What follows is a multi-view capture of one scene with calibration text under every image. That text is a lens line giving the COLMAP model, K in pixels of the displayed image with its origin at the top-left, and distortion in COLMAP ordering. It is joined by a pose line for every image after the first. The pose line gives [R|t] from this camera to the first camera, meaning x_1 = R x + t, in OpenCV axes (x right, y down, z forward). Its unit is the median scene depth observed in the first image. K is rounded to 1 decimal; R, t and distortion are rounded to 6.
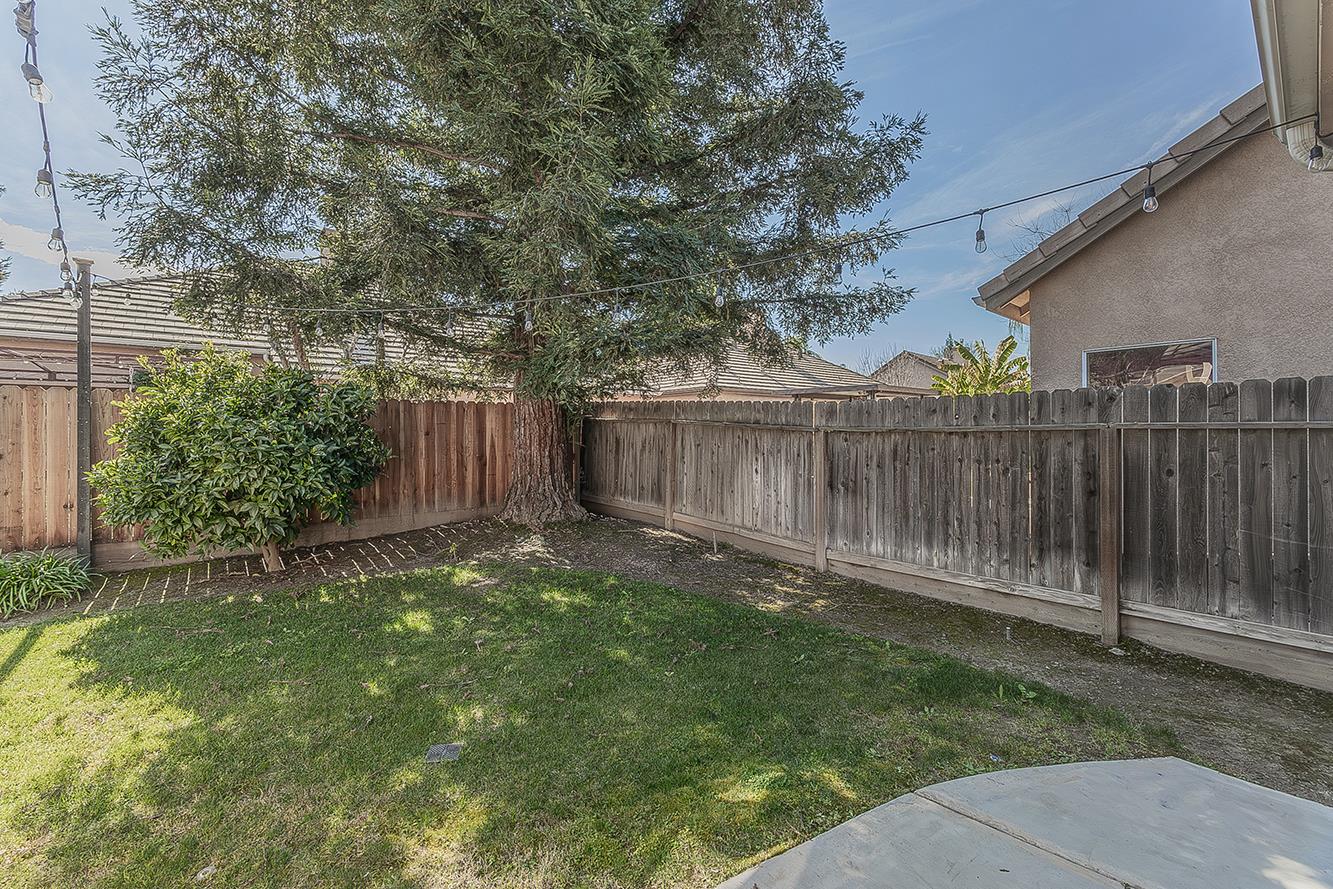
lens RADIAL K [[556.6, 0, 653.2], [0, 556.6, 442.9], [0, 0, 1]] dist [0.002833, -0.000846]
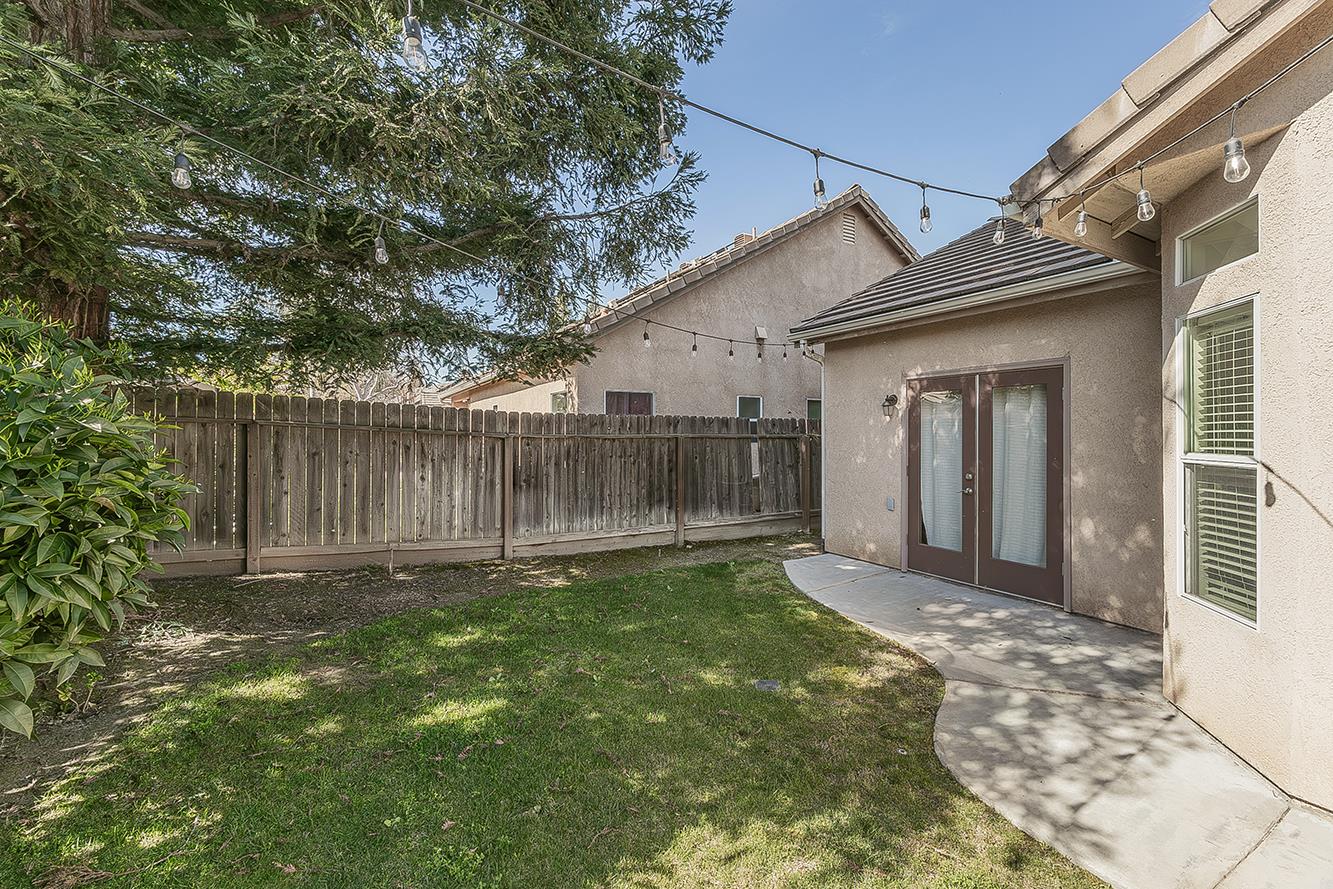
lens RADIAL K [[556.6, 0, 693.6], [0, 556.6, 442.9], [0, 0, 1]] dist [0.002833, -0.000846]
pose [[0.161594, -0.008972, 0.986816, -0.956518], [0.013945, 0.999880, 0.006807, -0.014344], [-0.986759, 0.012661, 0.161700, 0.535971]]
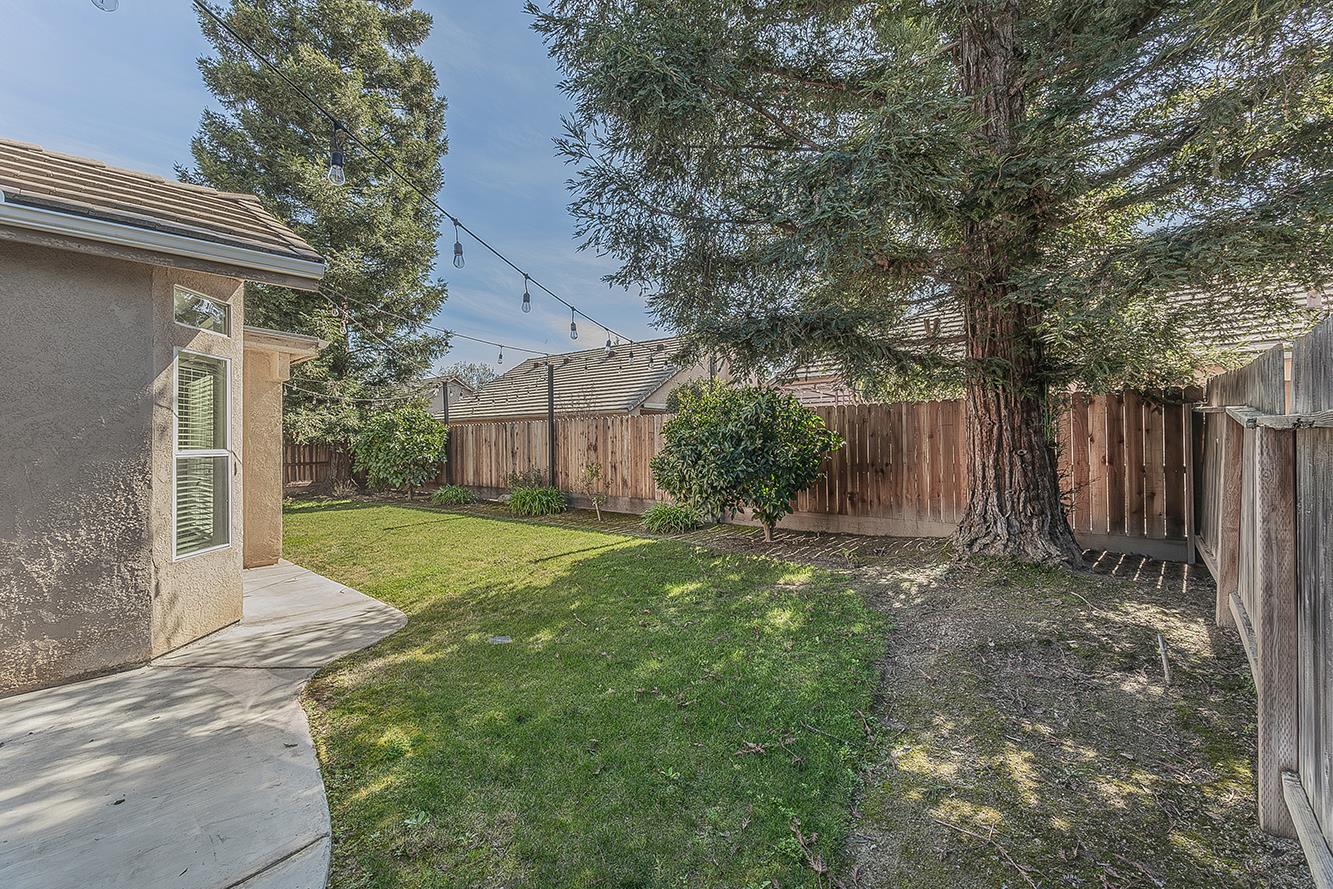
lens RADIAL K [[556.6, 0, 677.3], [0, 556.6, 434.3], [0, 0, 1]] dist [0.002833, -0.000846]
pose [[0.153881, -0.008154, -0.988056, 0.730081], [-0.008432, 0.999919, -0.009565, -0.012825], [0.988053, 0.009803, 0.153799, 0.707959]]
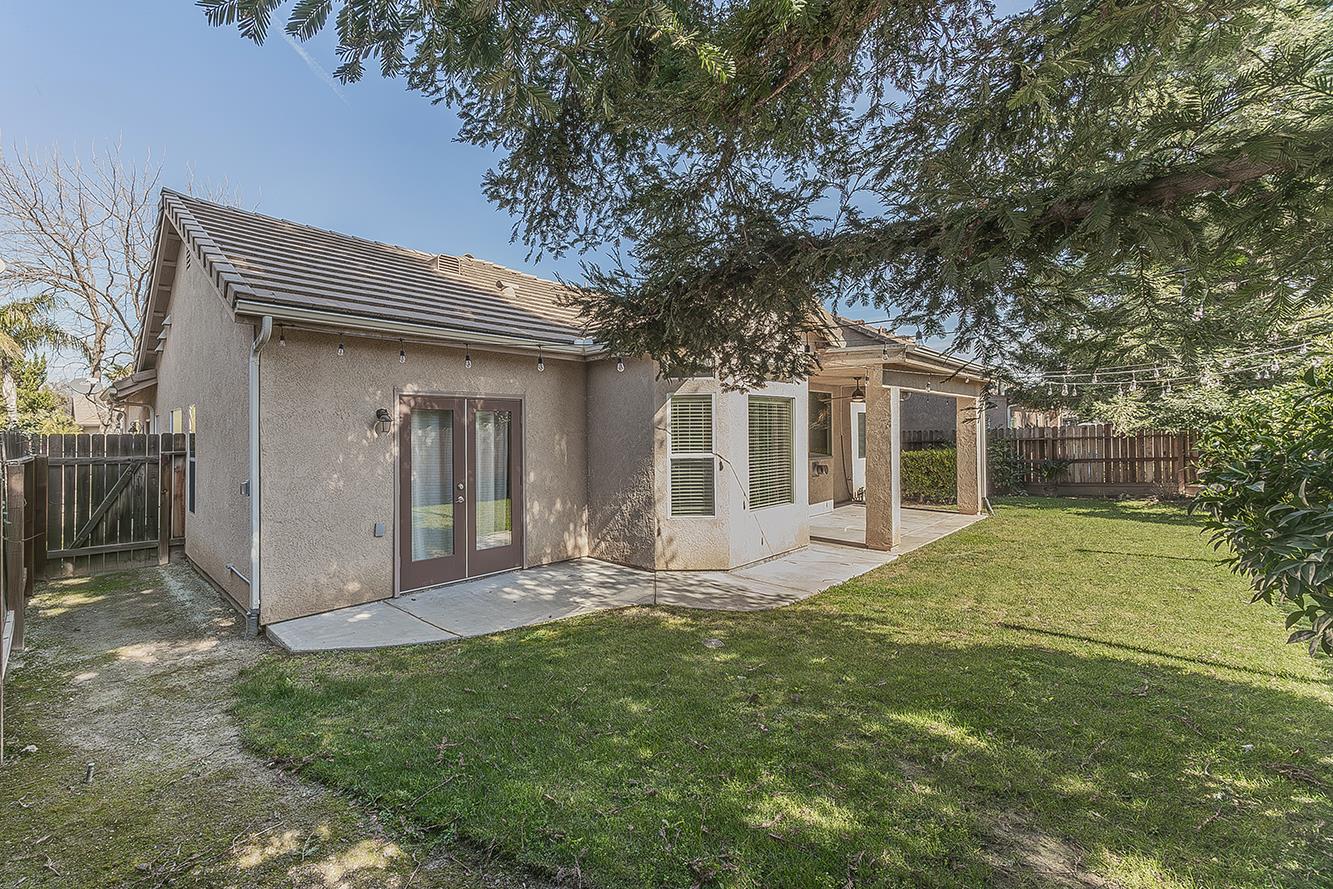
lens RADIAL K [[556.6, 0, 595.4], [0, 556.6, 428.0], [0, 0, 1]] dist [0.002833, -0.000846]
pose [[-0.998688, 0.020308, -0.047009, 0.032015], [0.020228, 0.999793, 0.002169, -0.064594], [0.047043, 0.001215, -0.998892, 1.521444]]
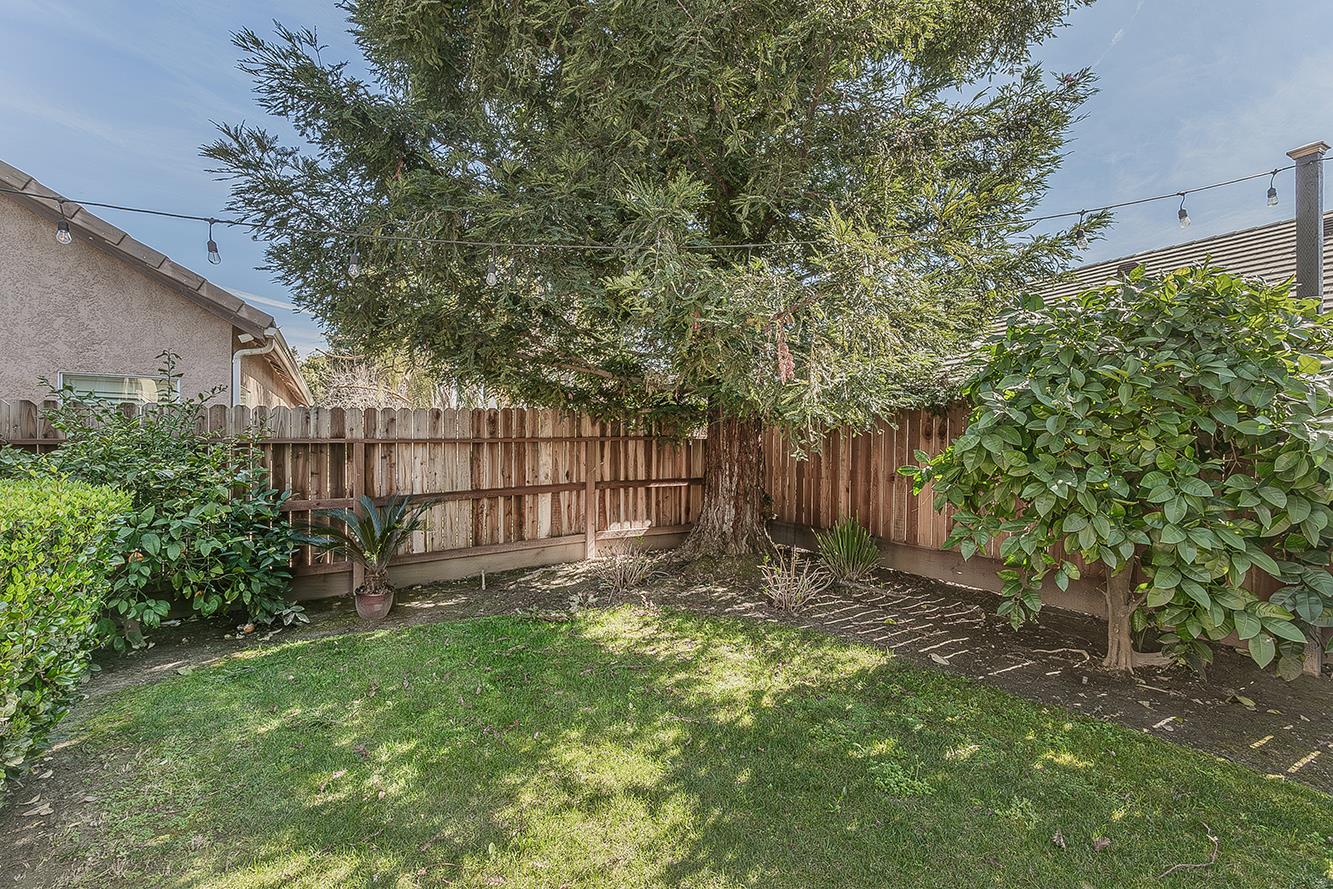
lens RADIAL K [[556.6, 0, 667.9], [0, 556.6, 453.8], [0, 0, 1]] dist [0.002833, -0.000846]
pose [[-0.194781, 0.009664, -0.980799, -1.713112], [-0.025385, 0.999567, 0.014890, 0.049566], [0.980518, 0.027798, -0.194451, -0.699002]]
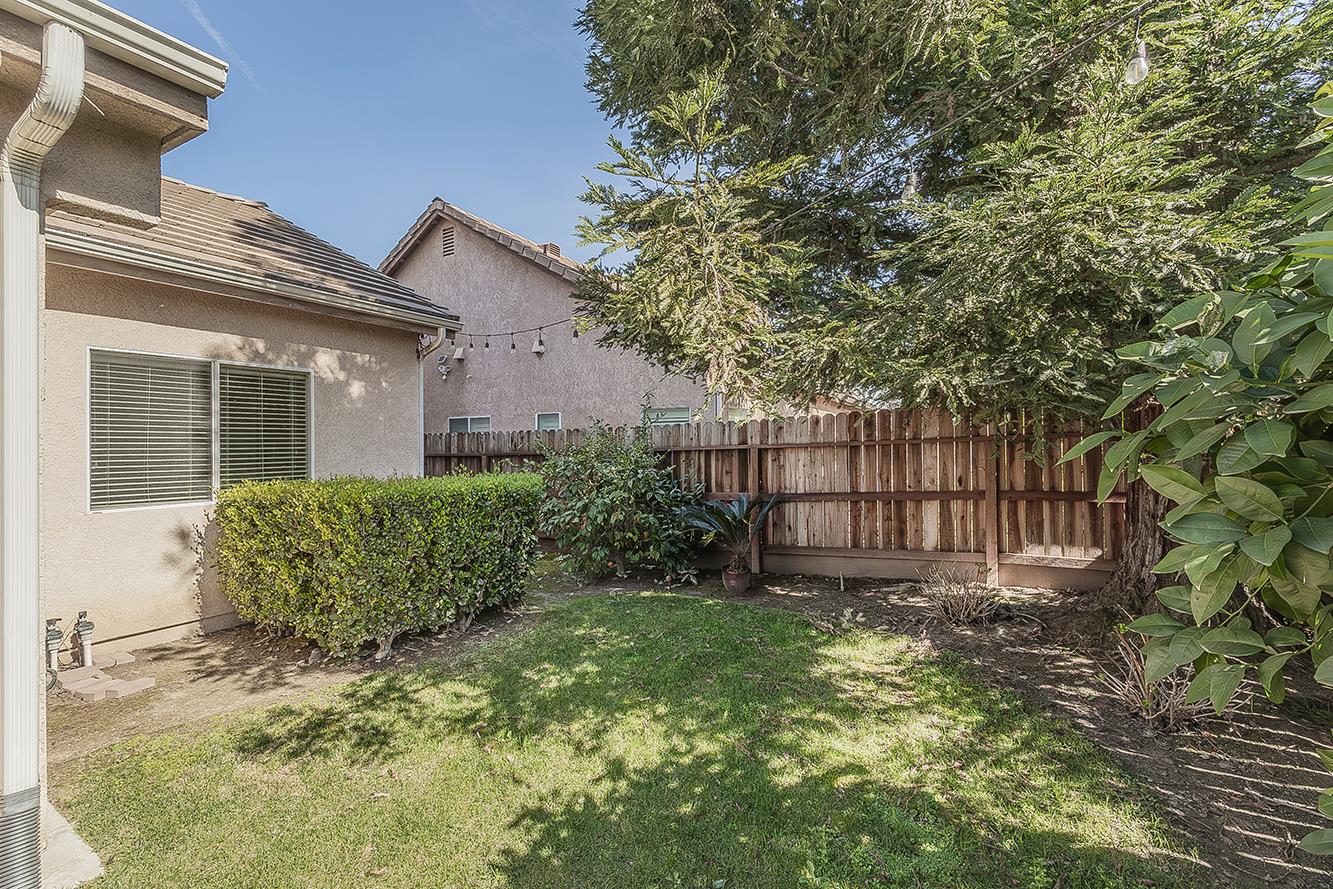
lens RADIAL K [[556.6, 0, 662.5], [0, 556.6, 443.1], [0, 0, 1]] dist [0.002833, -0.000846]
pose [[-0.947810, 0.010913, -0.318648, -2.048806], [0.008689, 0.999927, 0.008398, 0.032926], [0.318716, 0.005191, -0.947836, -0.285376]]
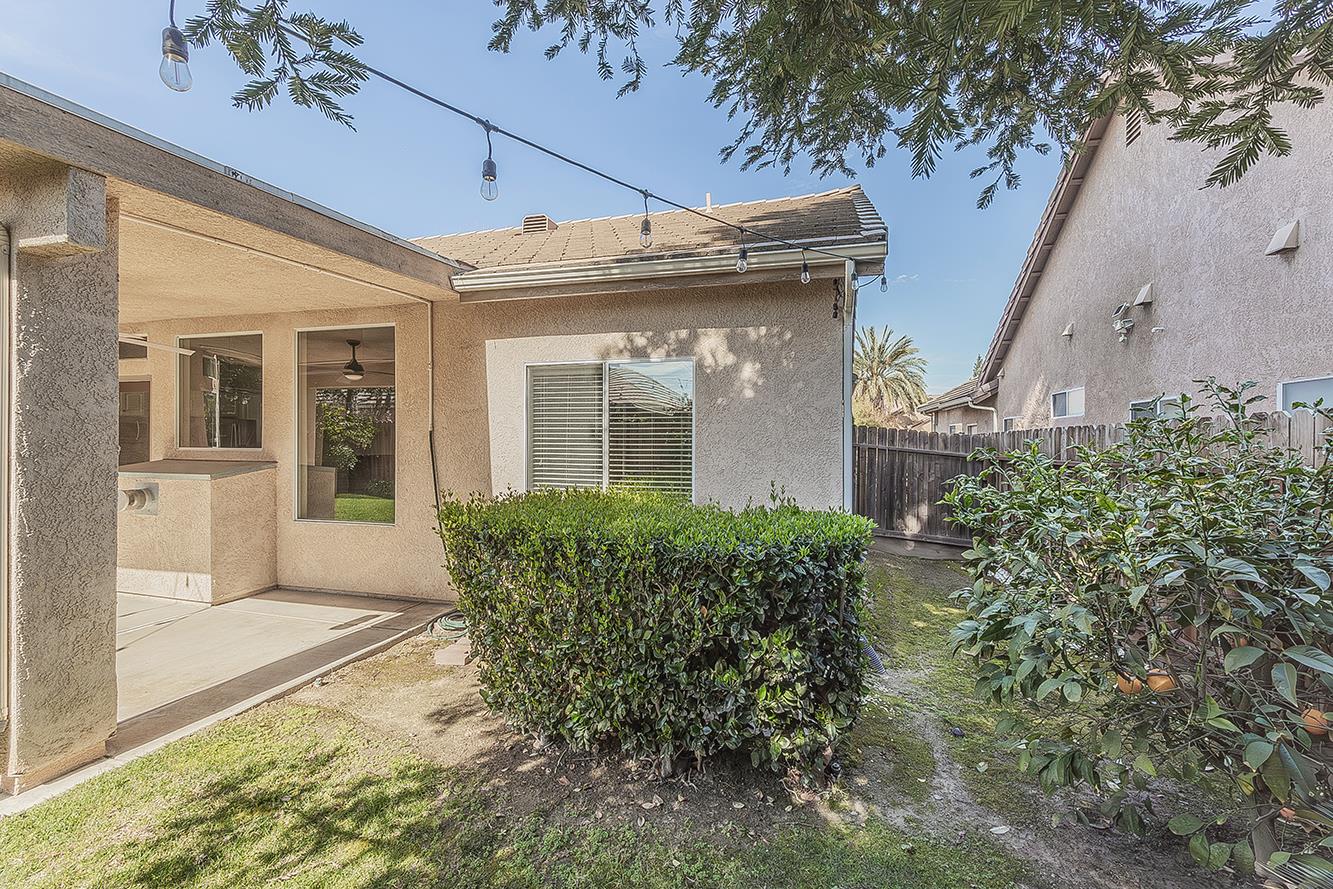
lens RADIAL K [[556.6, 0, 681.9], [0, 556.6, 441.7], [0, 0, 1]] dist [0.002833, -0.000846]
pose [[-0.565897, 0.004287, 0.824465, -2.500754], [0.009341, 0.999956, 0.001213, 0.030391], [-0.824423, 0.008388, -0.565912, -1.018734]]
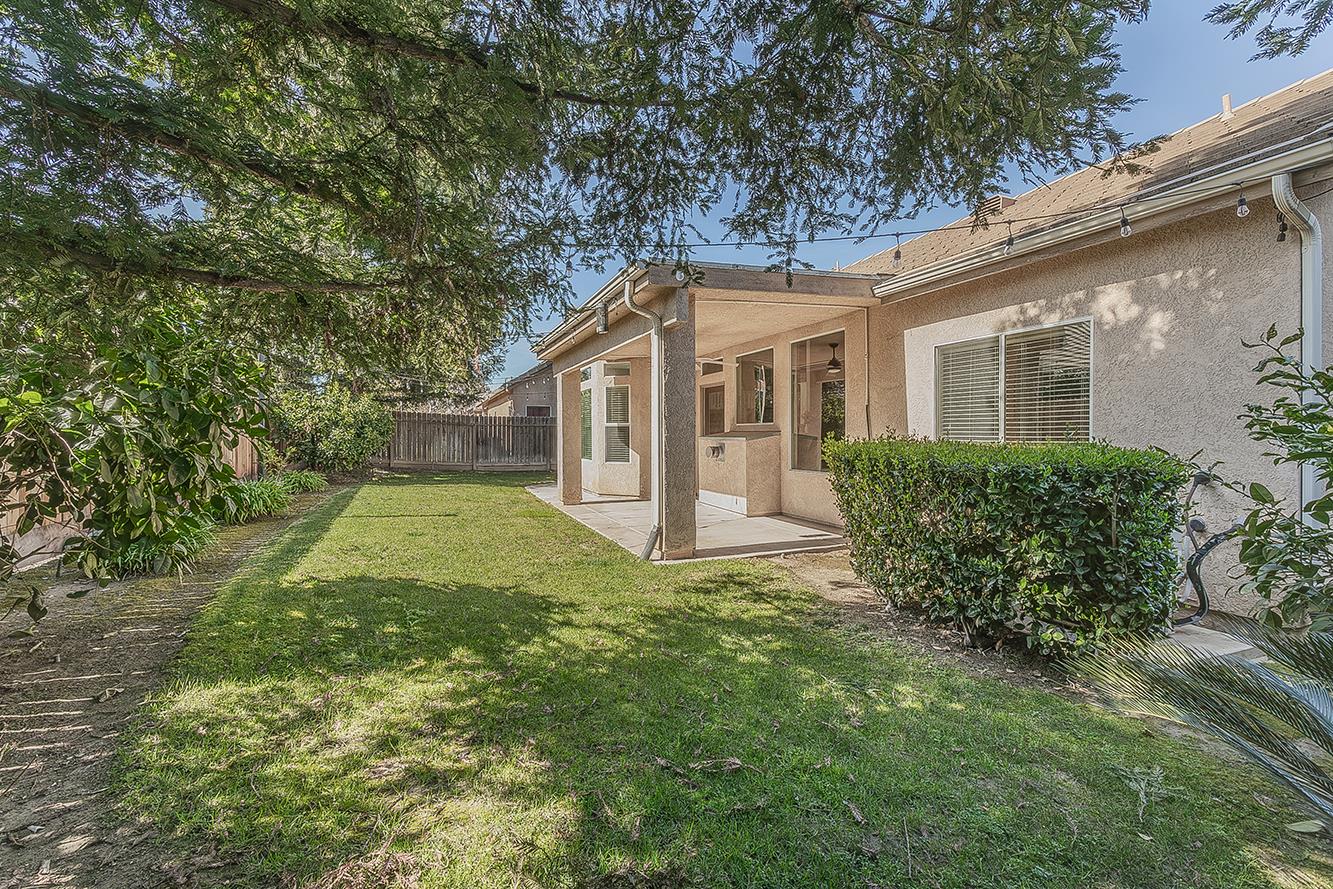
lens RADIAL K [[556.6, 0, 655.2], [0, 556.6, 446.3], [0, 0, 1]] dist [0.002833, -0.000846]
pose [[0.317967, -0.016458, 0.947959, -2.871594], [0.013871, 0.999823, 0.012706, 0.086751], [-0.948000, 0.009109, 0.318139, -1.165903]]
